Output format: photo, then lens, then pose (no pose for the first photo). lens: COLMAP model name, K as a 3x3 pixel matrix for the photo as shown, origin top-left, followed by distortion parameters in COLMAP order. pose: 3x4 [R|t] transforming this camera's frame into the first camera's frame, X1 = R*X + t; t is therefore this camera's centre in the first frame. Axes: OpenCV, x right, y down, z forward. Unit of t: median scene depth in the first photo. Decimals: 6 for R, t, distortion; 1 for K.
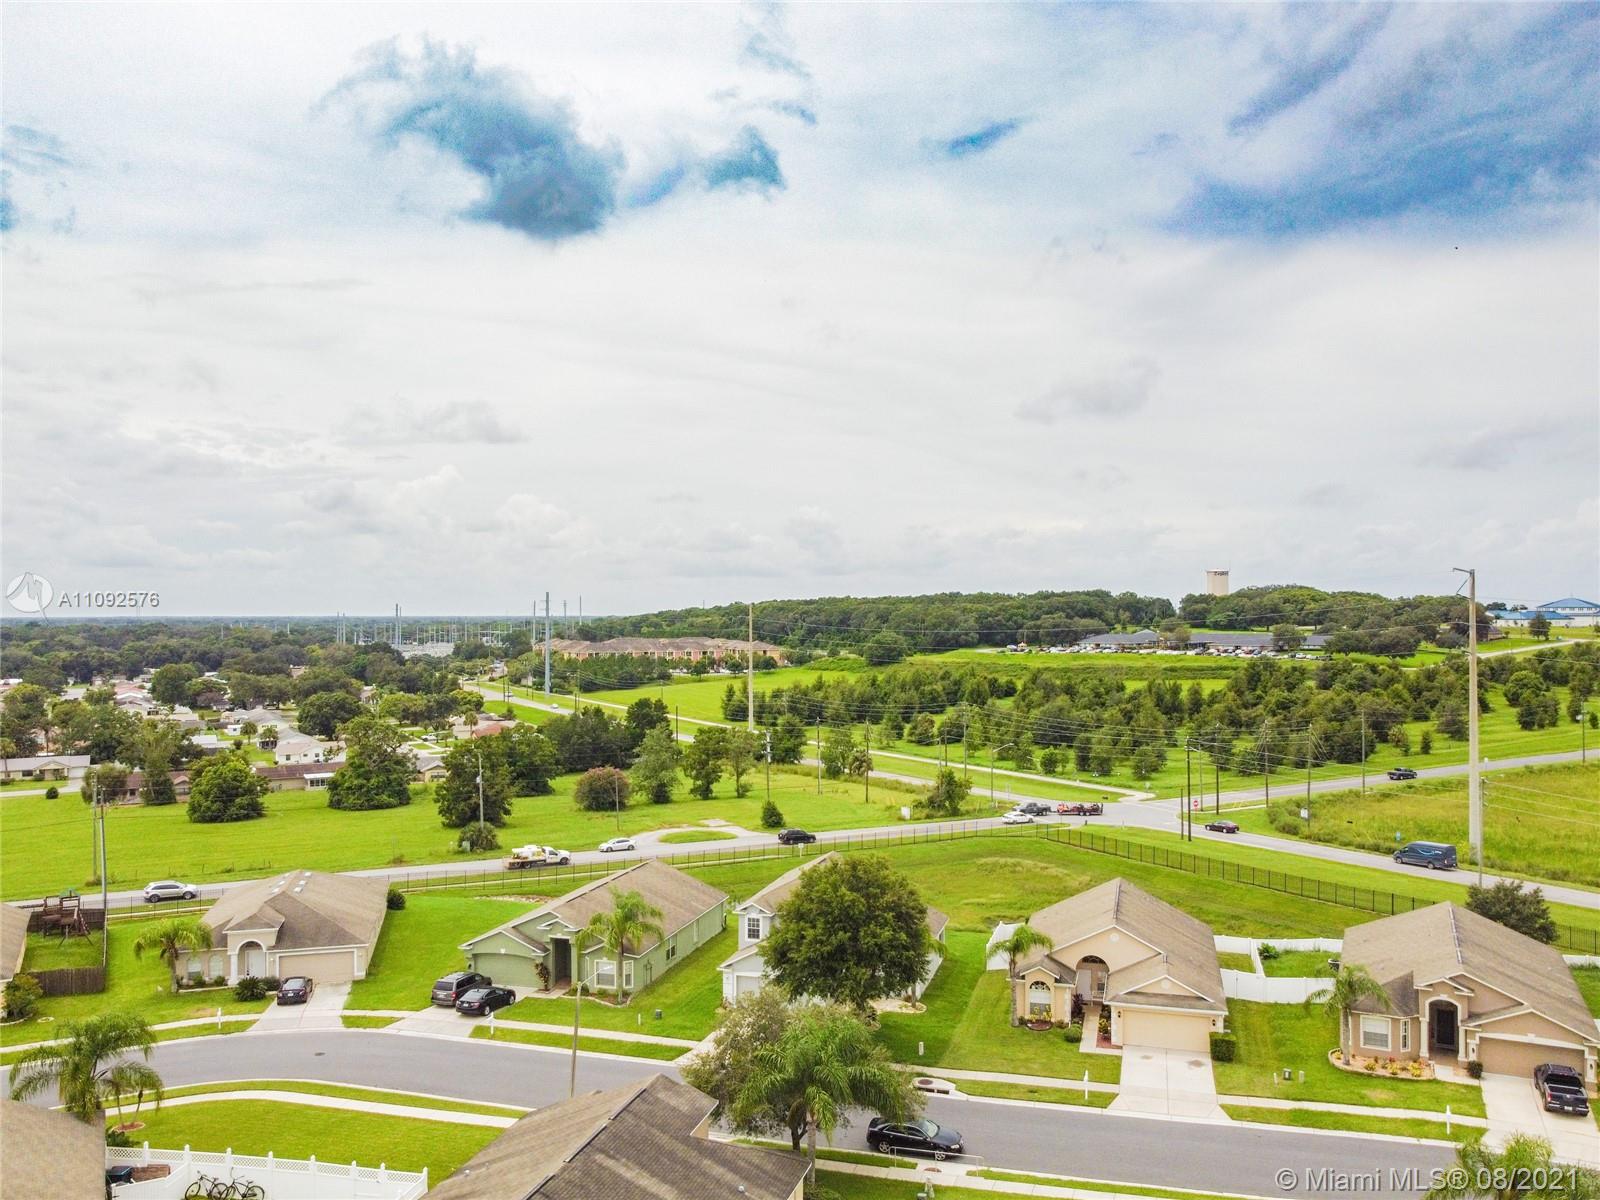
lens RADIAL K [[1216.4, 0, 794.5], [0, 1216.4, 603.9], [0, 0, 1]] dist [0.001144, -0.000297]
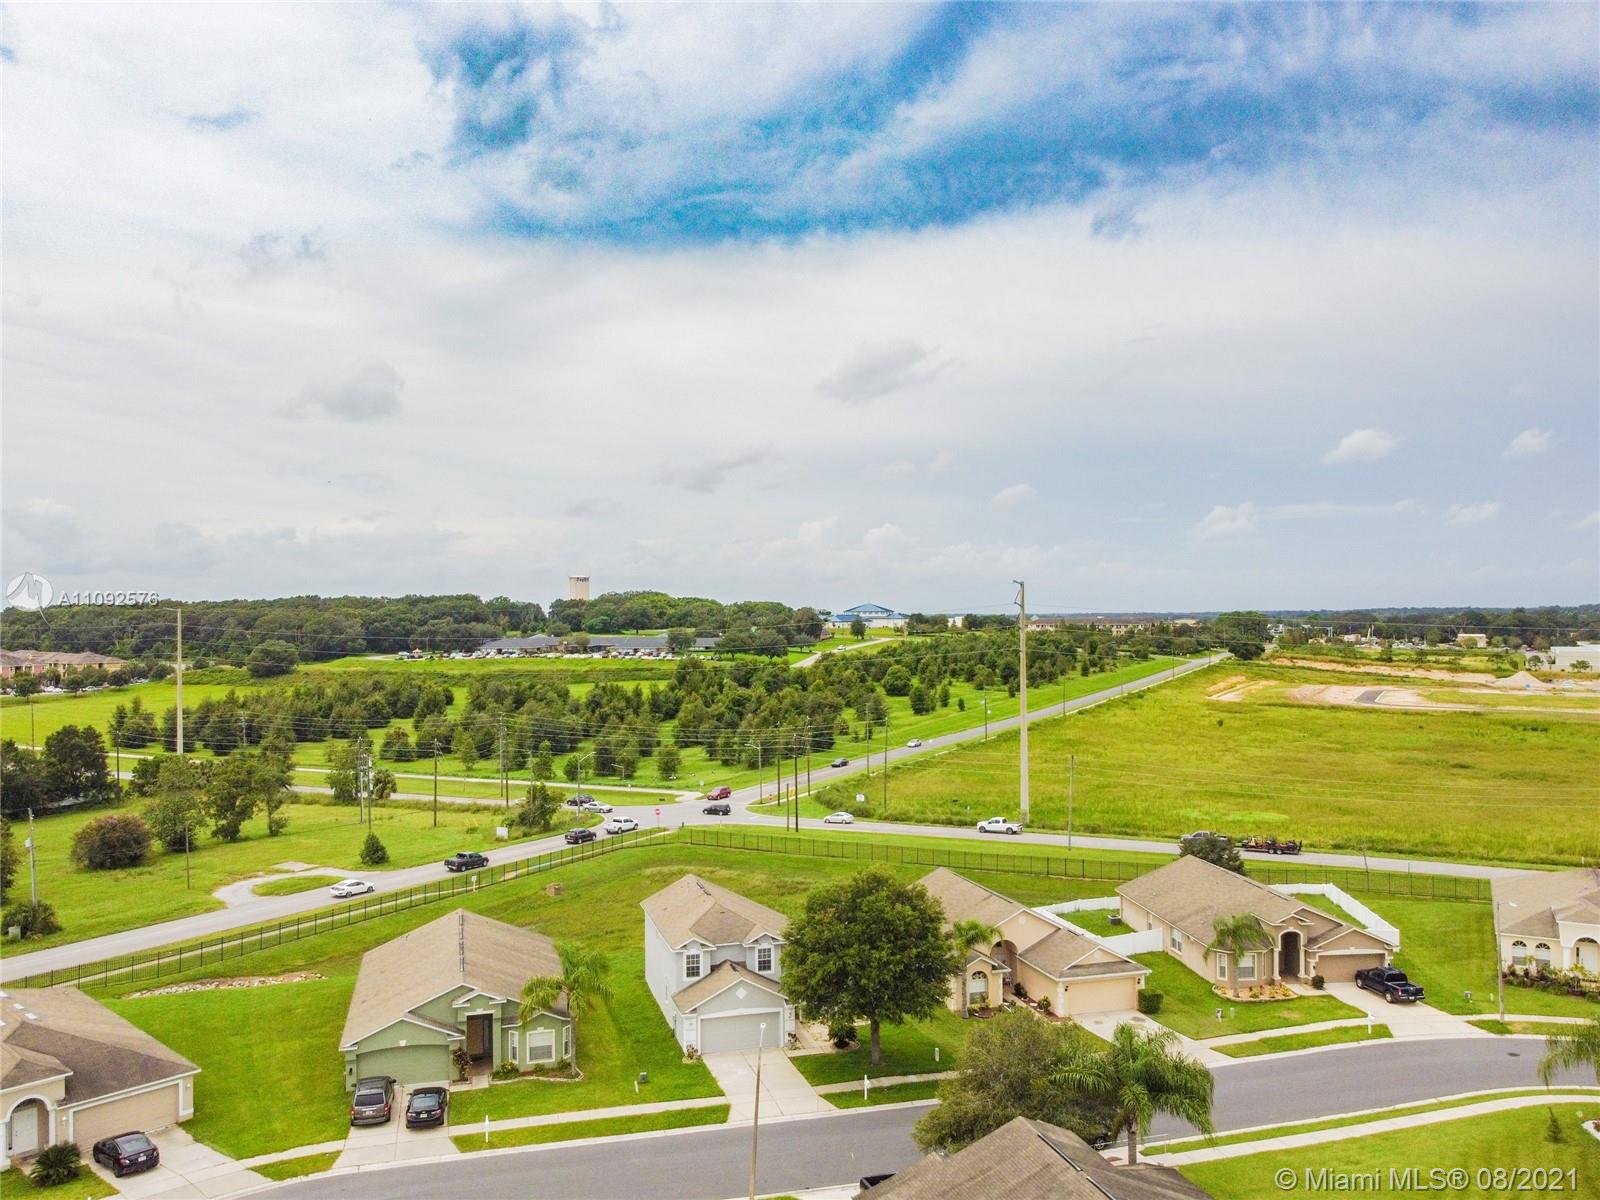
lens RADIAL K [[1216.4, 0, 797.0], [0, 1216.4, 599.7], [0, 0, 1]] dist [0.001144, -0.000297]
pose [[0.845606, 0.003856, 0.533793, -0.265376], [-0.000220, 0.999976, -0.006875, -0.001910], [-0.533807, 0.005696, 0.845587, 0.104021]]
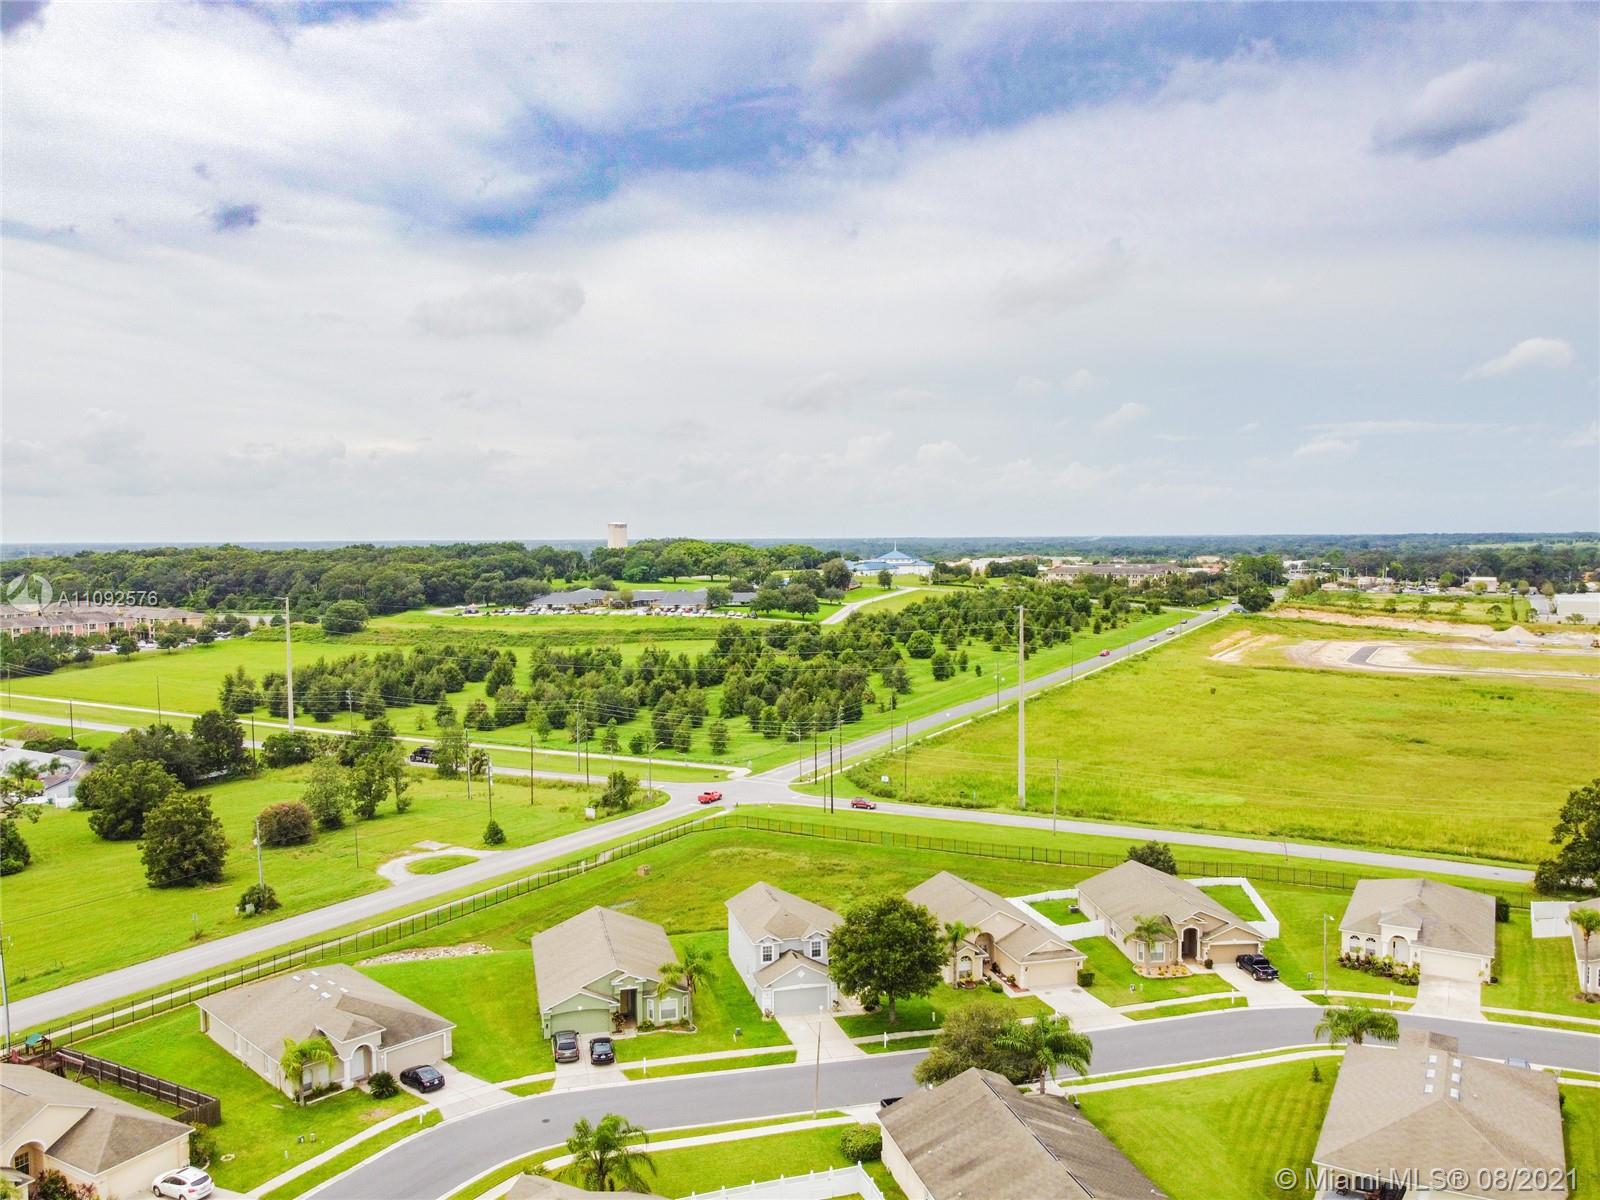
lens RADIAL K [[1216.4, 0, 797.1], [0, 1216.4, 608.0], [0, 0, 1]] dist [0.001144, -0.000297]
pose [[0.857331, -0.033236, 0.513692, -0.393768], [-0.000085, 0.997904, 0.064706, -0.115581], [-0.514766, -0.055518, 0.855531, -0.081500]]
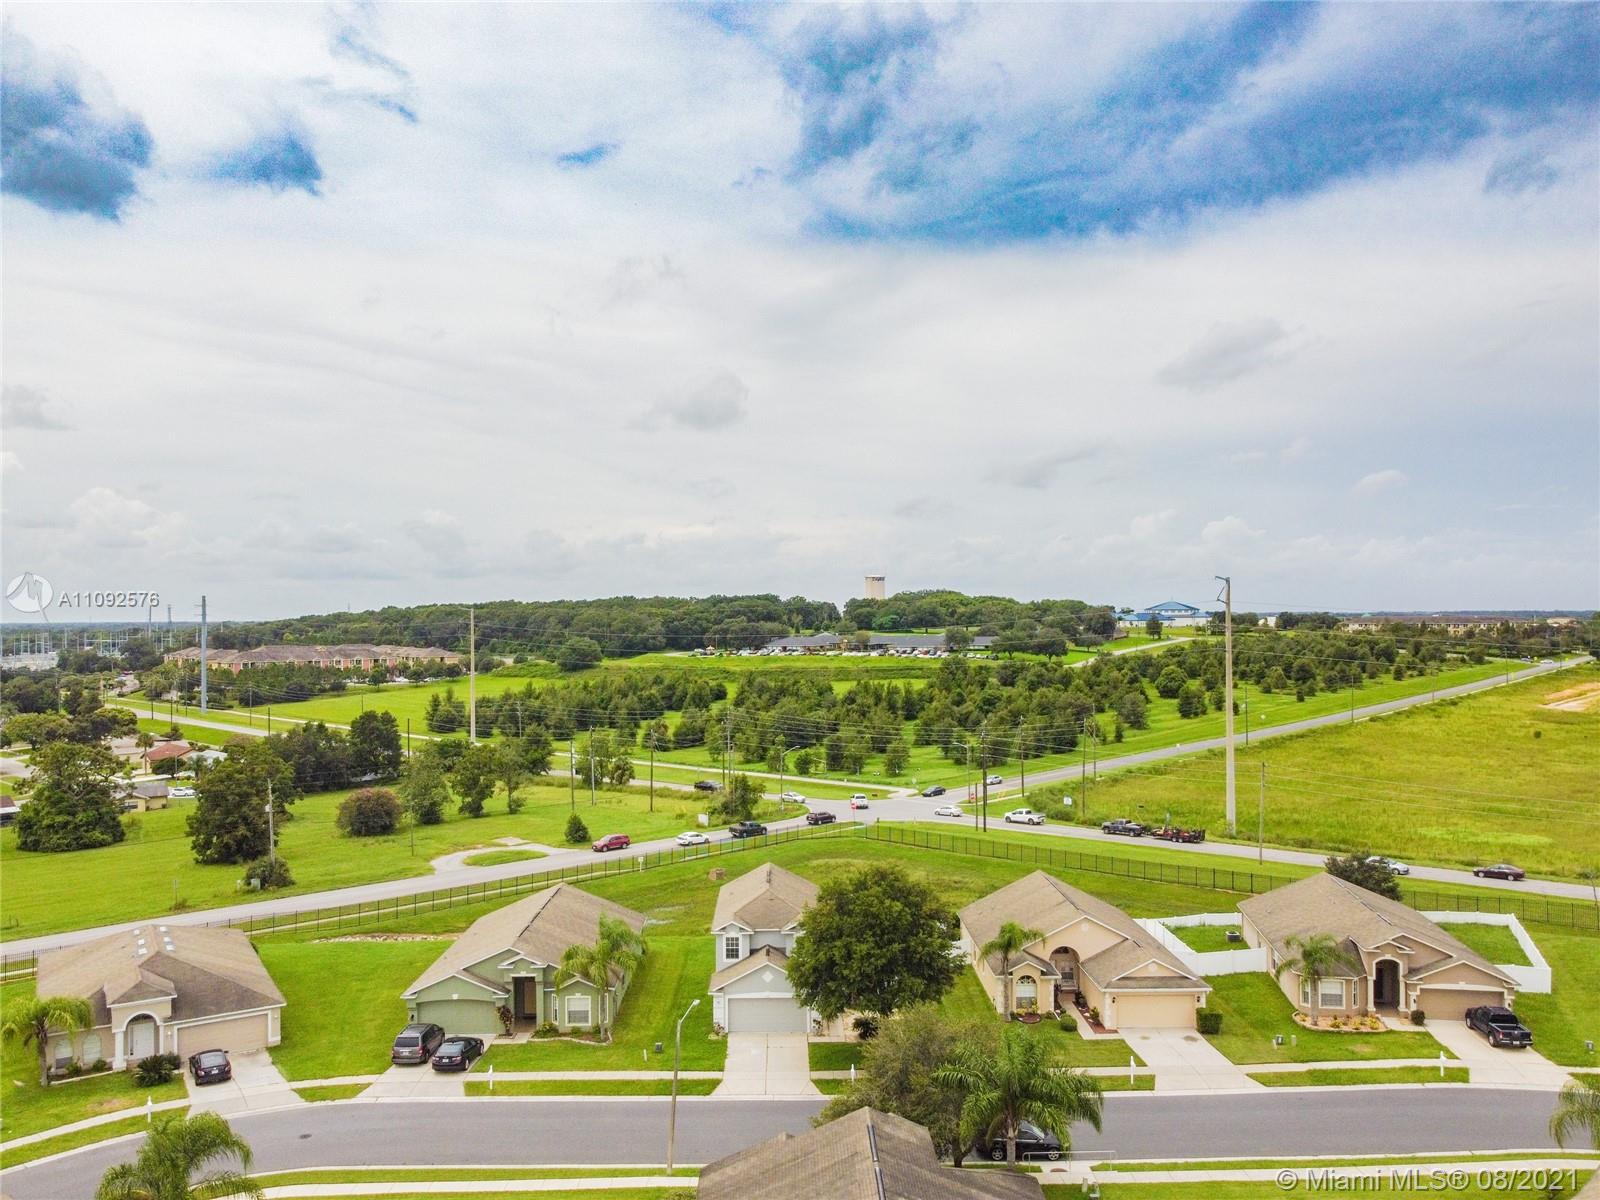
lens RADIAL K [[1216.4, 0, 794.9], [0, 1216.4, 603.0], [0, 0, 1]] dist [0.001144, -0.000297]
pose [[0.956230, -0.001286, 0.292615, -0.154619], [0.002427, 0.999991, -0.003539, -0.001328], [-0.292607, 0.004095, 0.956224, 0.037575]]
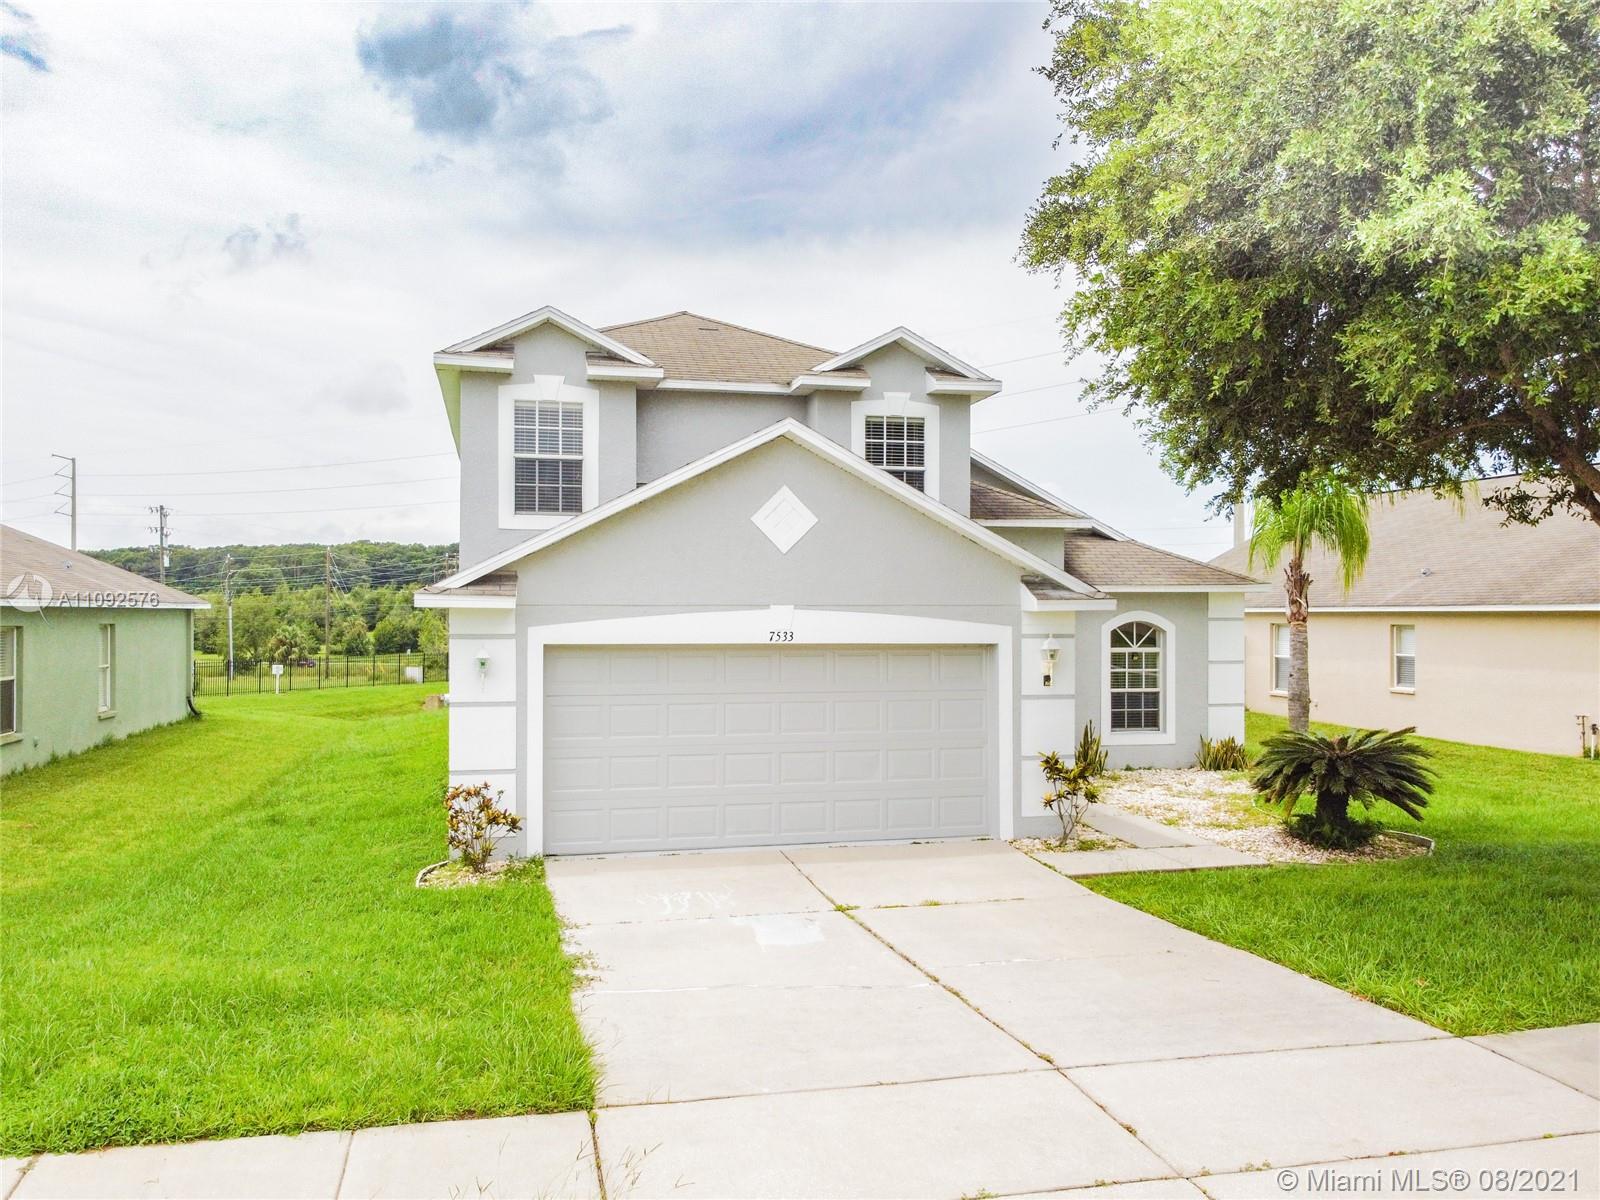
lens RADIAL K [[1216.4, 0, 797.4], [0, 1216.4, 607.1], [0, 0, 1]] dist [0.001144, -0.000297]
pose [[0.864235, 0.005063, 0.503063, -0.054820], [-0.008235, 0.999958, 0.004082, 0.167026], [-0.503022, -0.007670, 0.864240, 0.473484]]
